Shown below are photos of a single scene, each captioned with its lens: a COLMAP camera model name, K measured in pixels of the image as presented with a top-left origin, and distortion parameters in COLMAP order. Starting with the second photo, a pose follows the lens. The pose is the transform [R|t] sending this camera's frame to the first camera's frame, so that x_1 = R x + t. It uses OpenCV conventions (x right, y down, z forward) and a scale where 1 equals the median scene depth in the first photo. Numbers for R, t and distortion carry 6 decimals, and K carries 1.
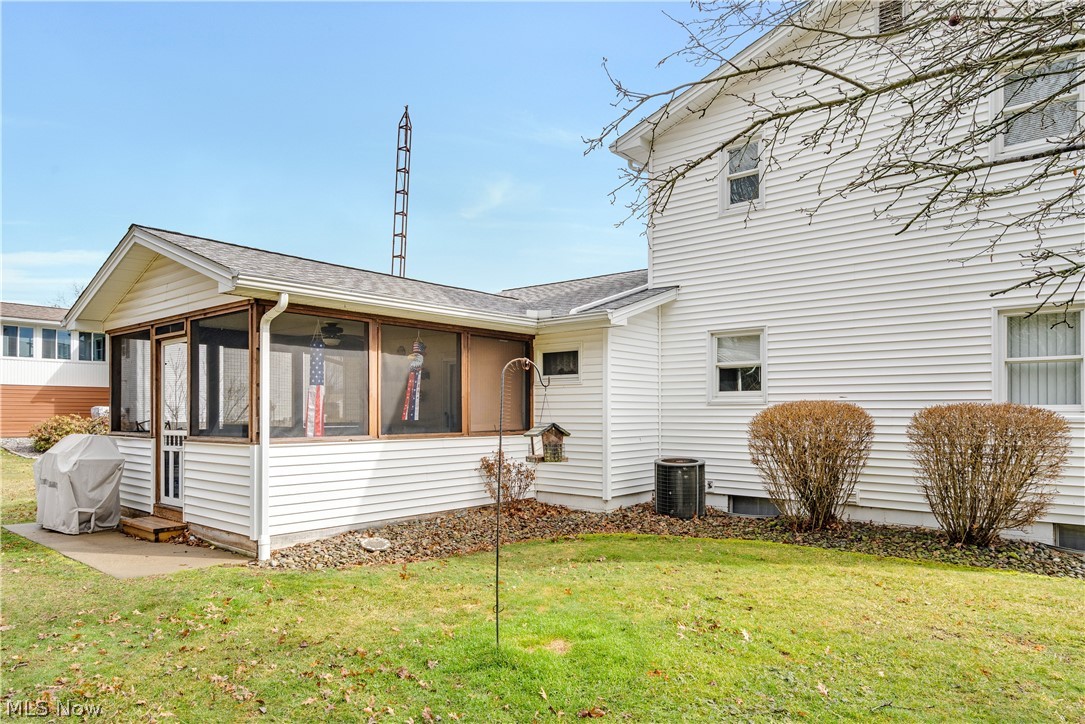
lens RADIAL K [[678.4, 0, 549.4], [0, 678.4, 390.5], [0, 0, 1]] dist [0.003301, 0.000825]
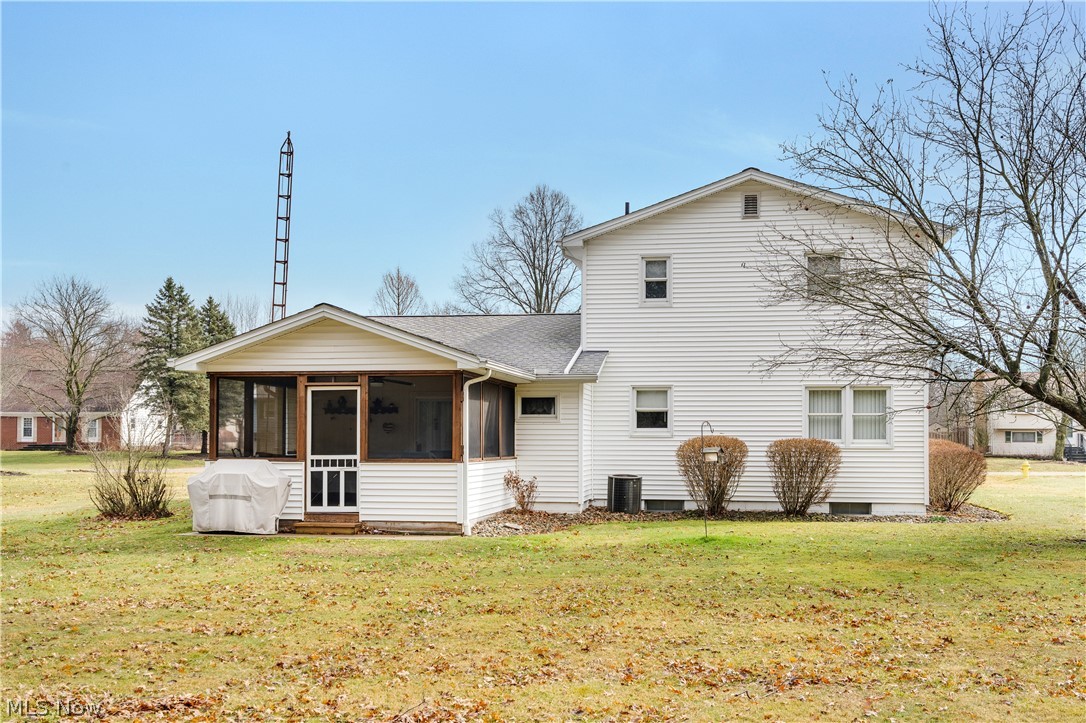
lens RADIAL K [[1087.6, 0, 542.5], [0, 1087.6, 361.7], [0, 0, 1]] dist [0.003102, 0.000000]
pose [[0.875109, 0.038156, 0.482419, -1.144364], [-0.020636, 0.998922, -0.041574, -0.042717], [-0.483485, 0.026426, 0.874954, -1.011623]]
